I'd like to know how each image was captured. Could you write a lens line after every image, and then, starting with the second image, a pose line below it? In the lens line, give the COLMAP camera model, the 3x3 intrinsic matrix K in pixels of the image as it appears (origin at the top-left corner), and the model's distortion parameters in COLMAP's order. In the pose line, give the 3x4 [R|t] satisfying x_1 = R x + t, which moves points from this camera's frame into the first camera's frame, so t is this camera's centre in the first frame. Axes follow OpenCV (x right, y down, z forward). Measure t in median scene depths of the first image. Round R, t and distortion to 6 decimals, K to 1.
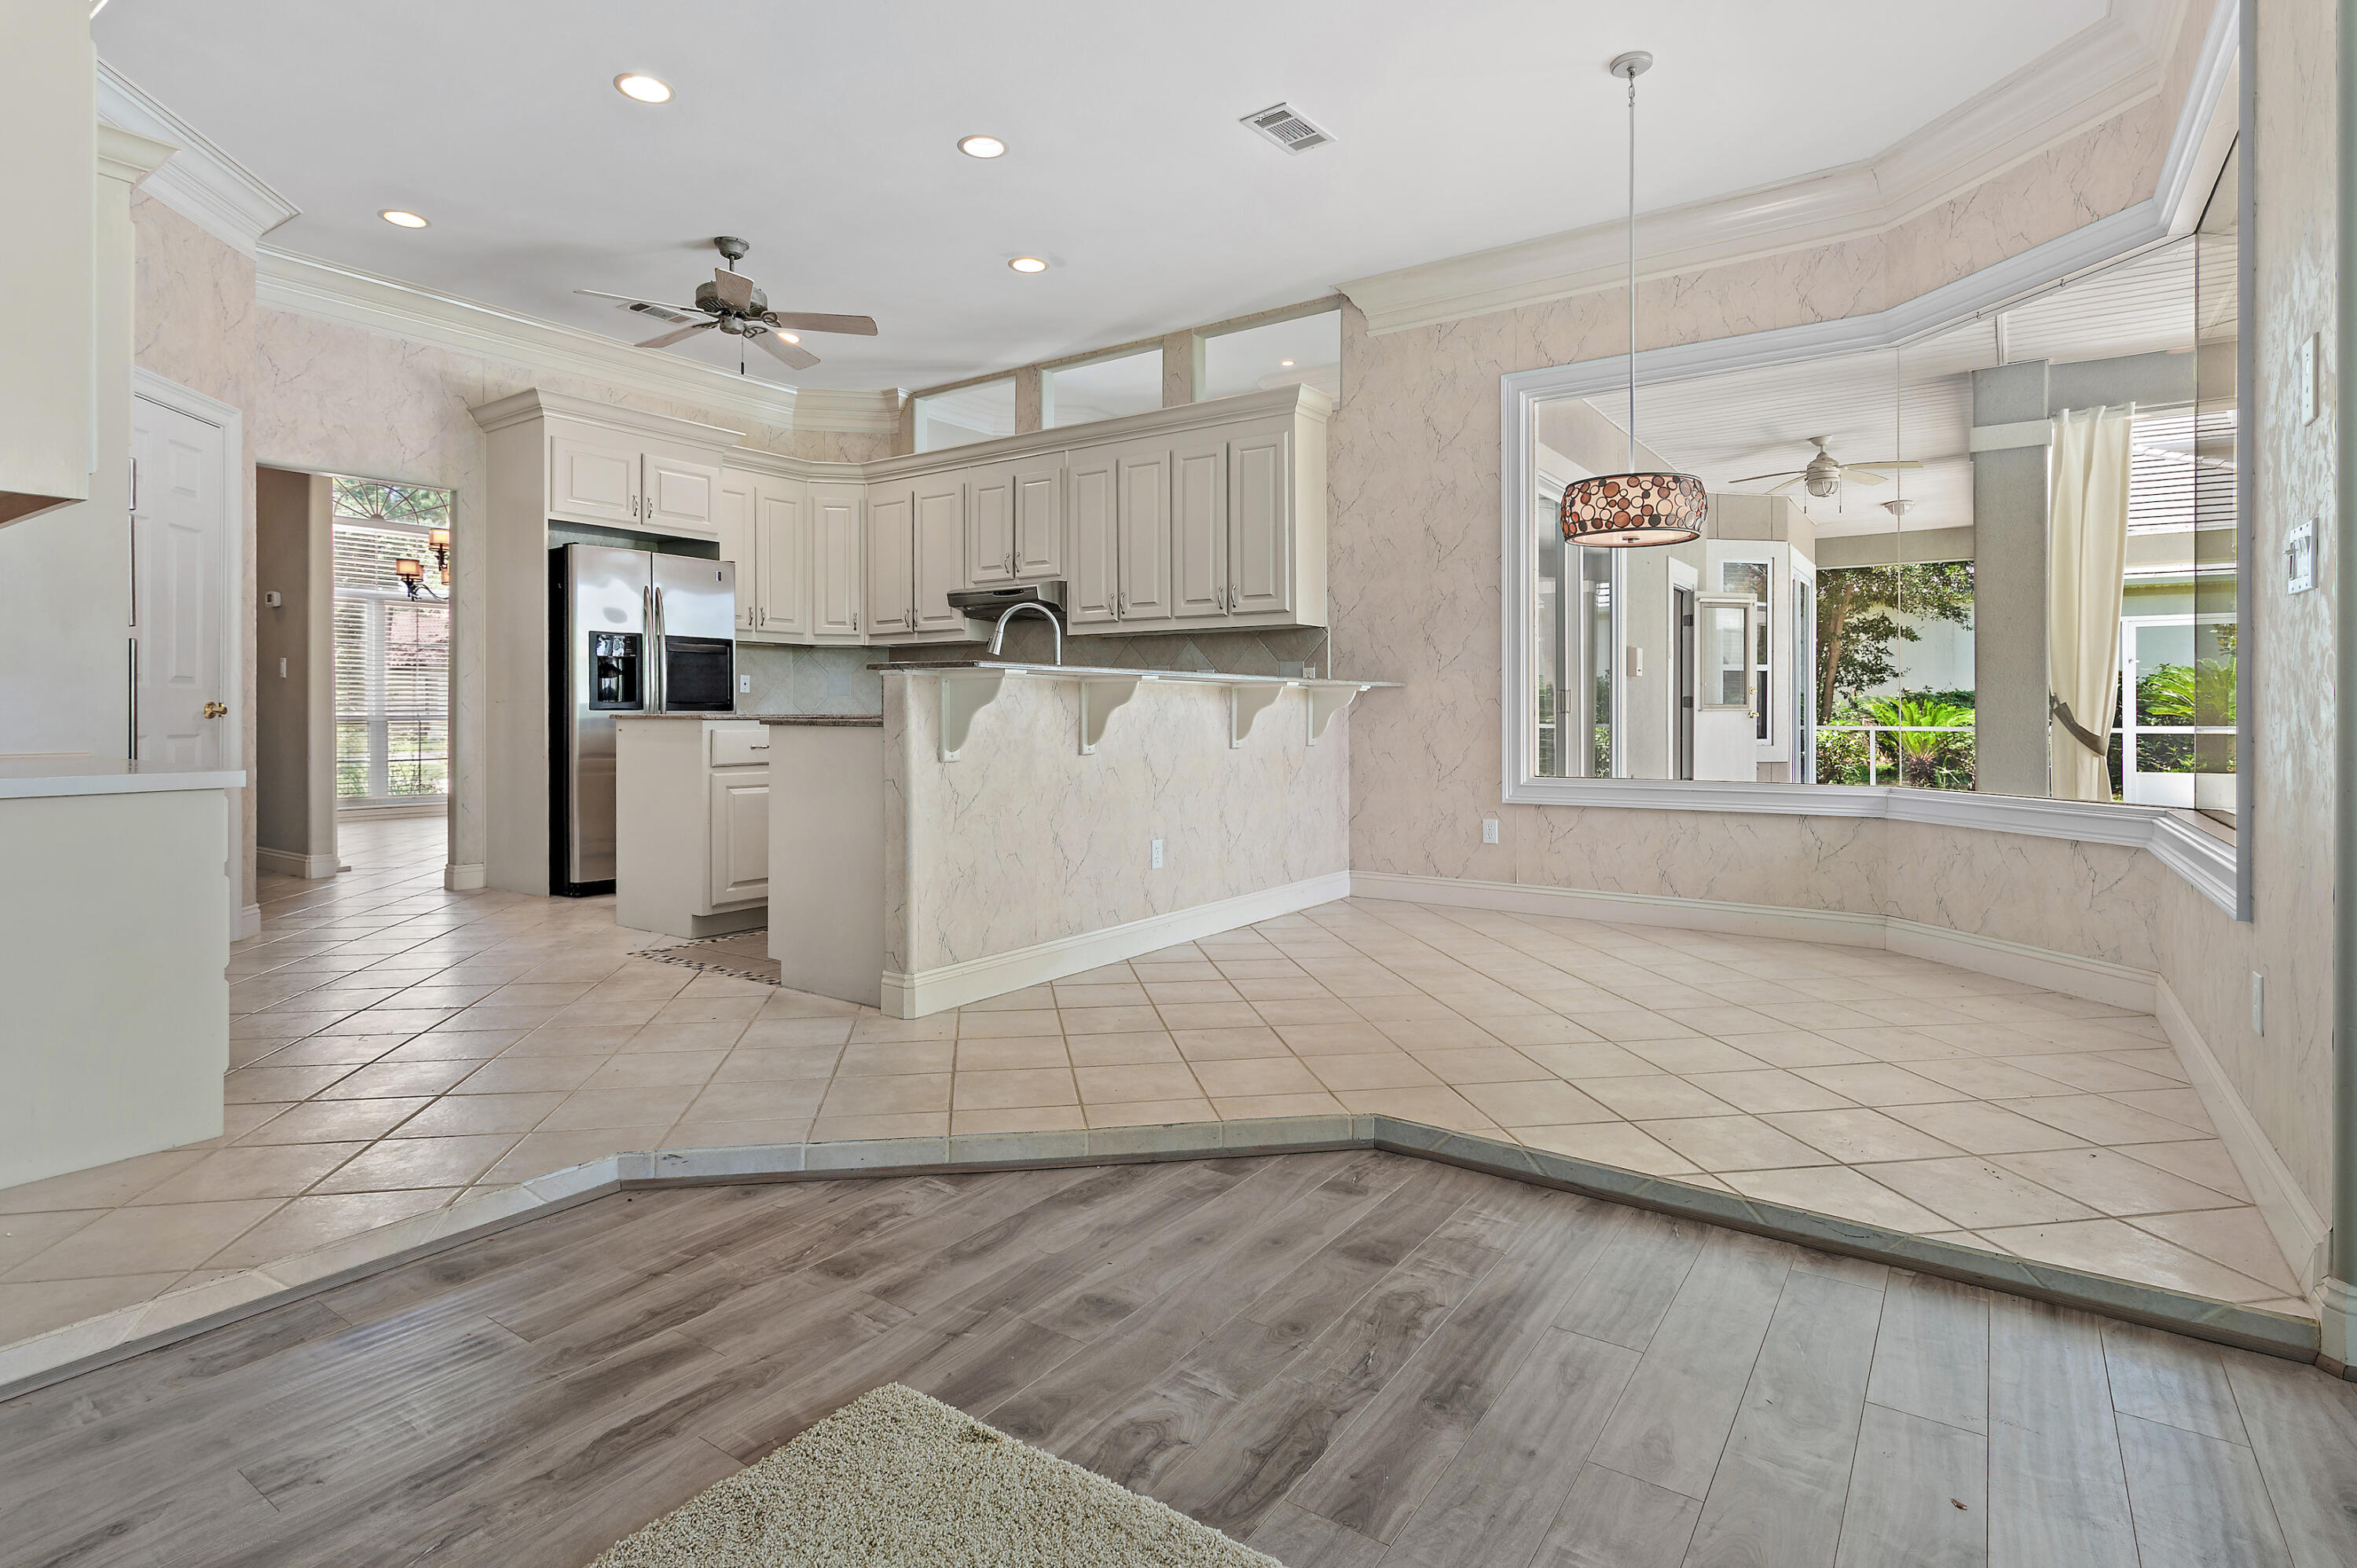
lens RADIAL K [[1185.9, 0, 1173.9], [0, 1185.9, 714.7], [0, 0, 1]] dist [0.000086, 0.000055]
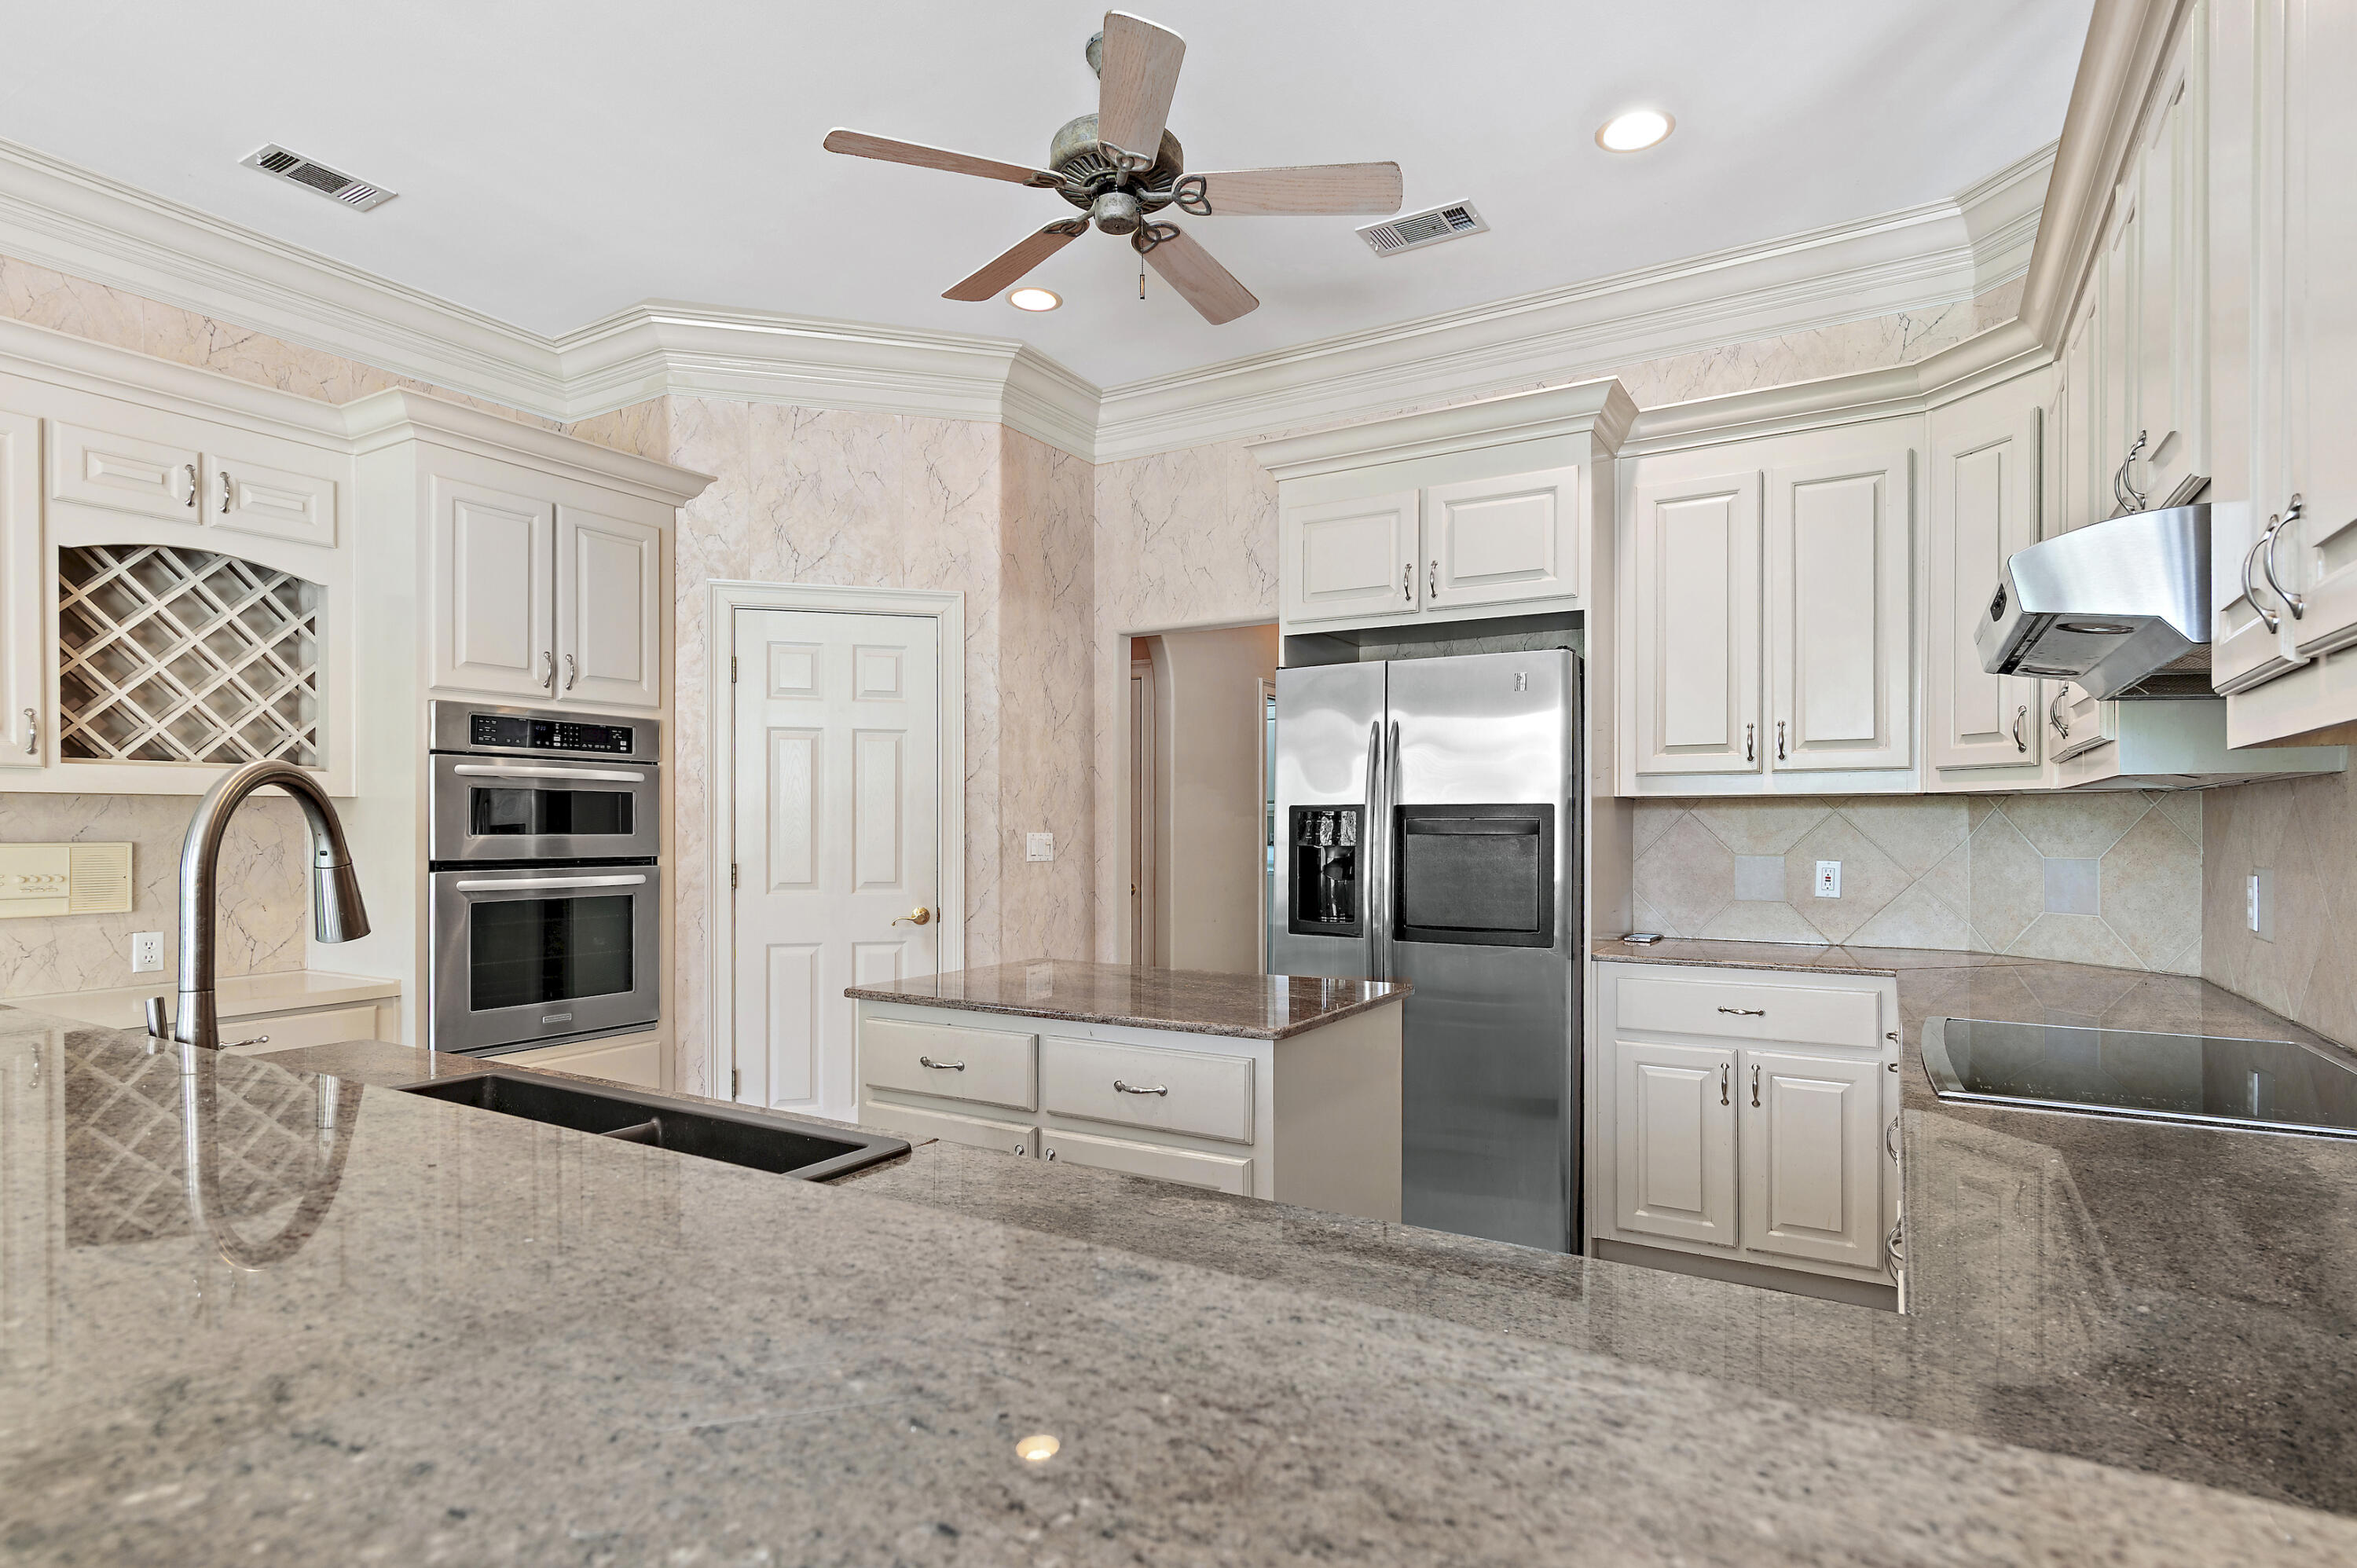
lens RADIAL K [[1180.1, 0, 1180.0], [0, 1180.1, 816.0], [0, 0, 1]] dist [0.001347, 0.000430]
pose [[0.066825, -0.009116, -0.997723, 0.110882], [-0.000694, 0.999958, -0.009183, -0.054686], [0.997764, 0.001306, 0.066816, 0.825682]]
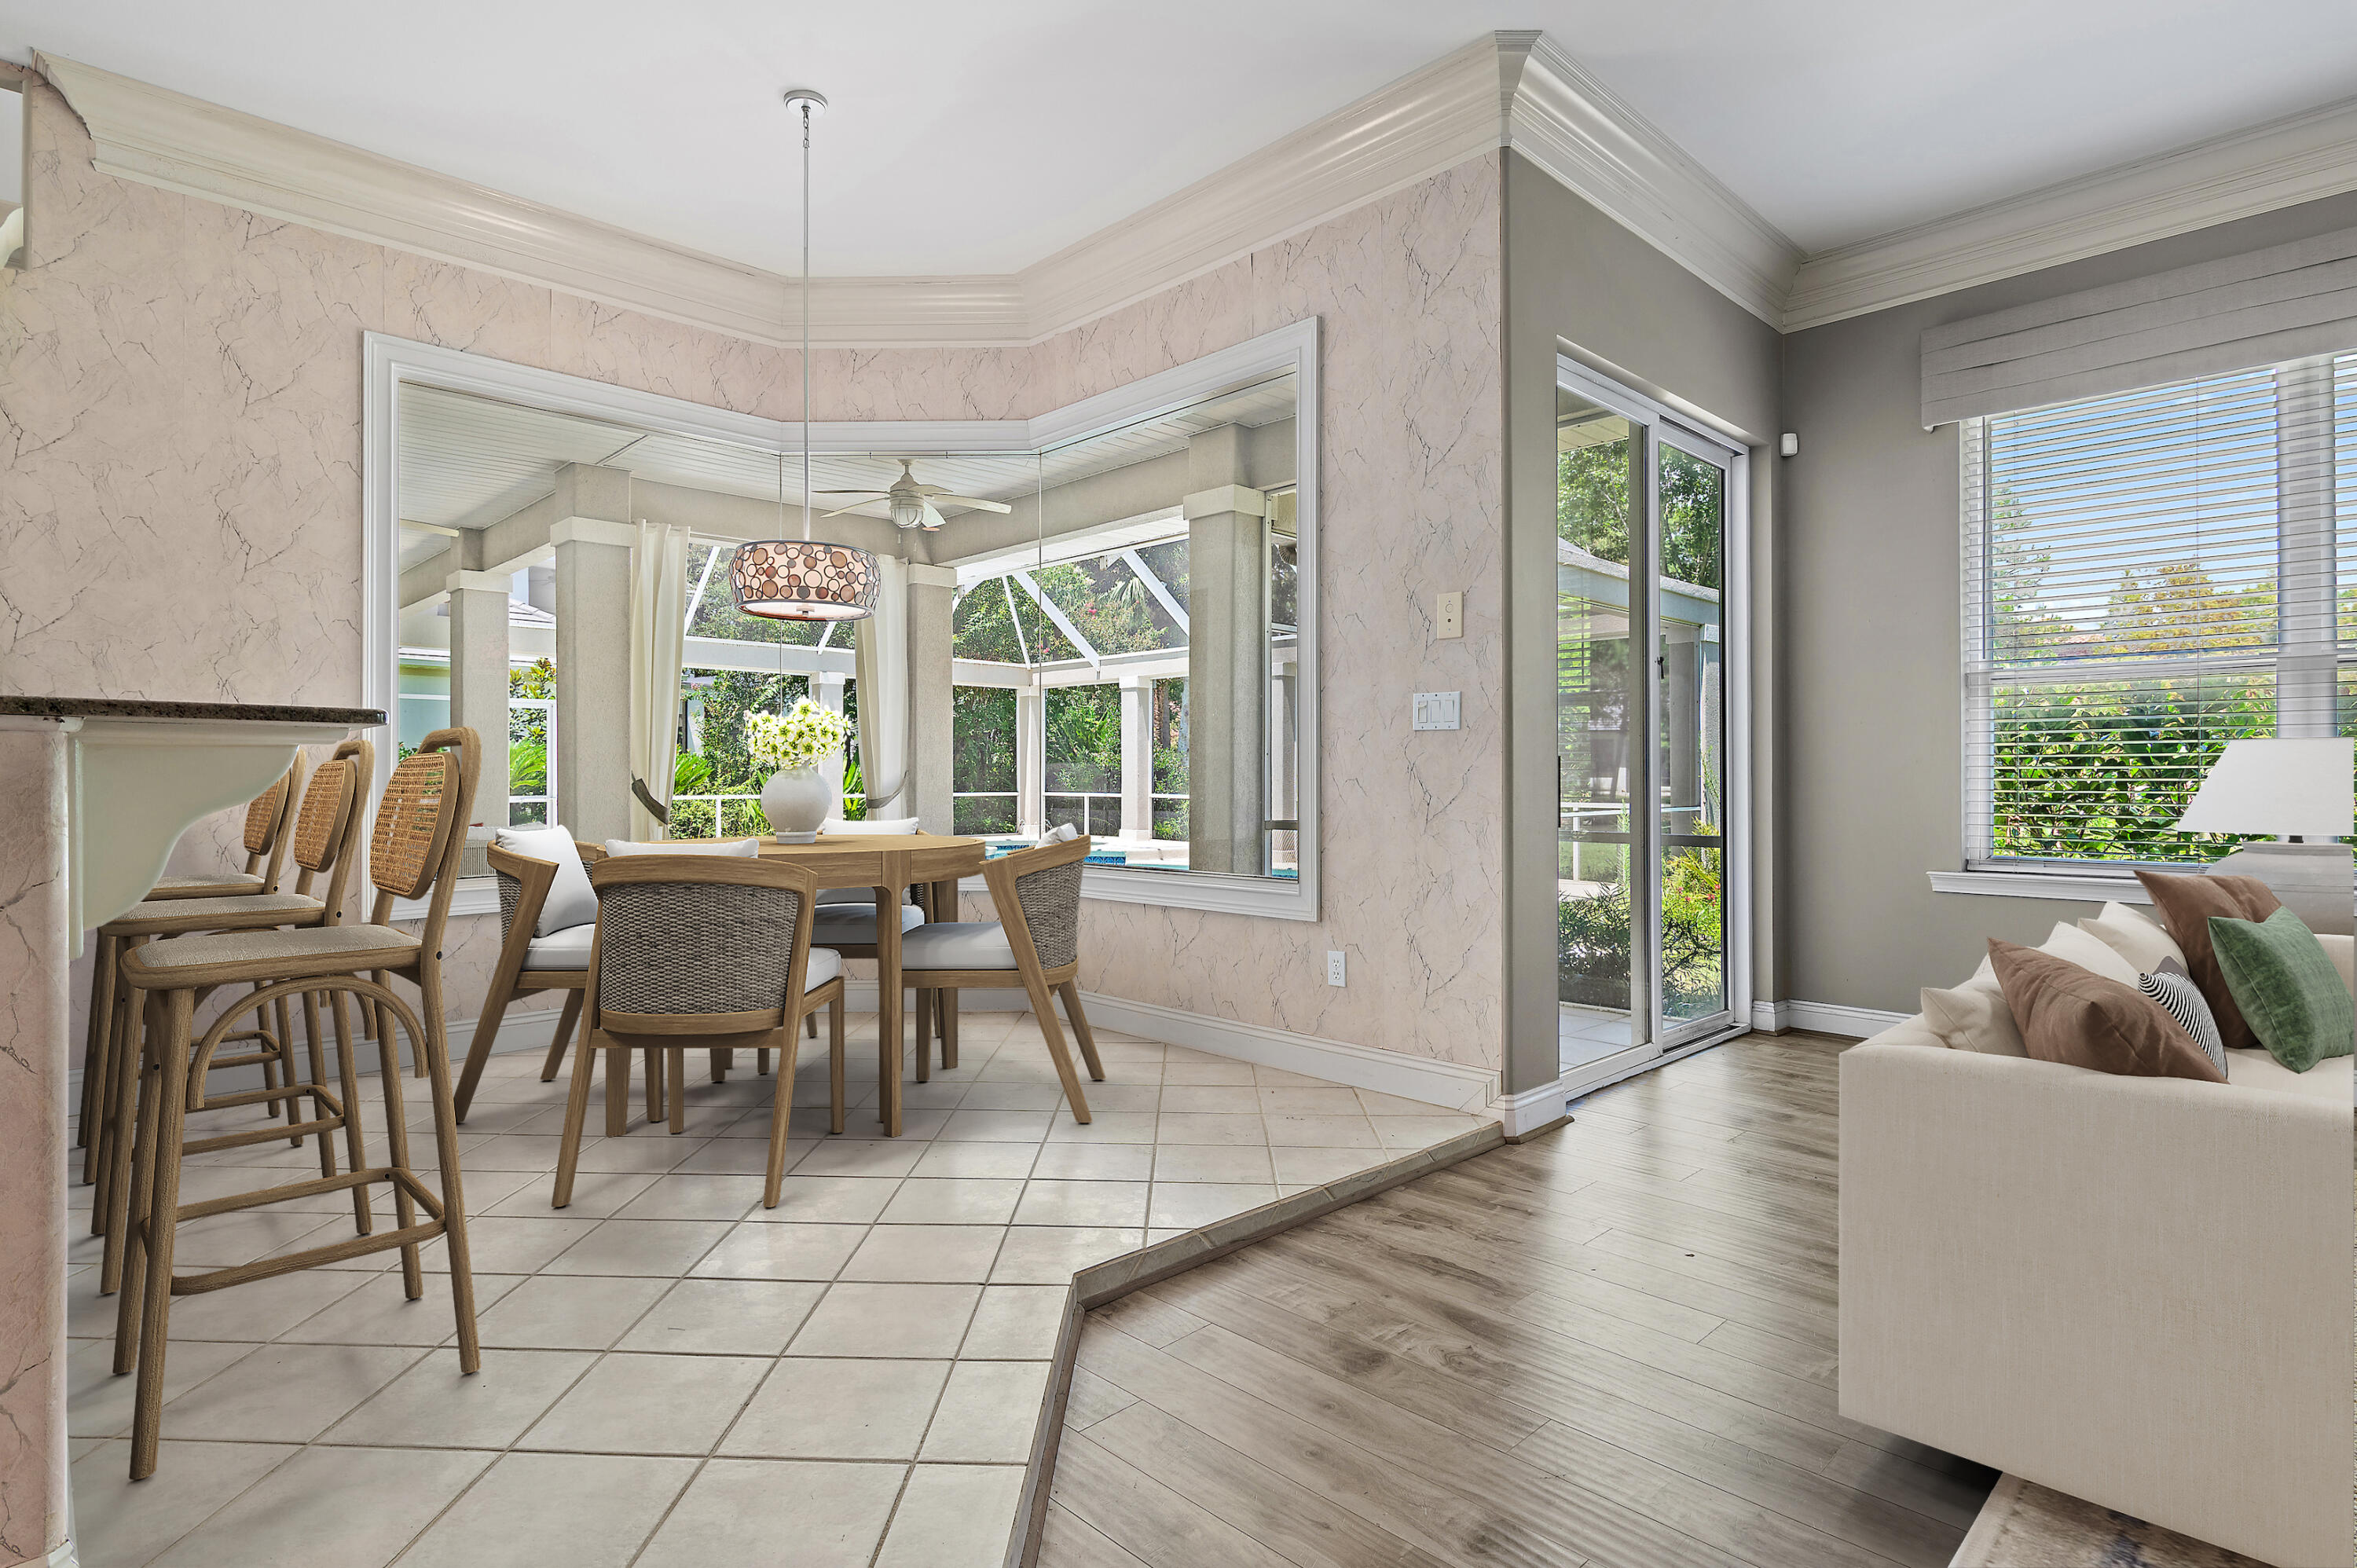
lens RADIAL K [[1205.2, 0, 1118.2], [0, 1205.2, 778.7], [0, 0, 1]] dist [0.000493, 0.000159]
pose [[0.220462, 0.003031, 0.975391, -0.294752], [0.000580, 0.999995, -0.003238, -0.008378], [-0.975395, 0.001279, 0.220459, 0.335970]]
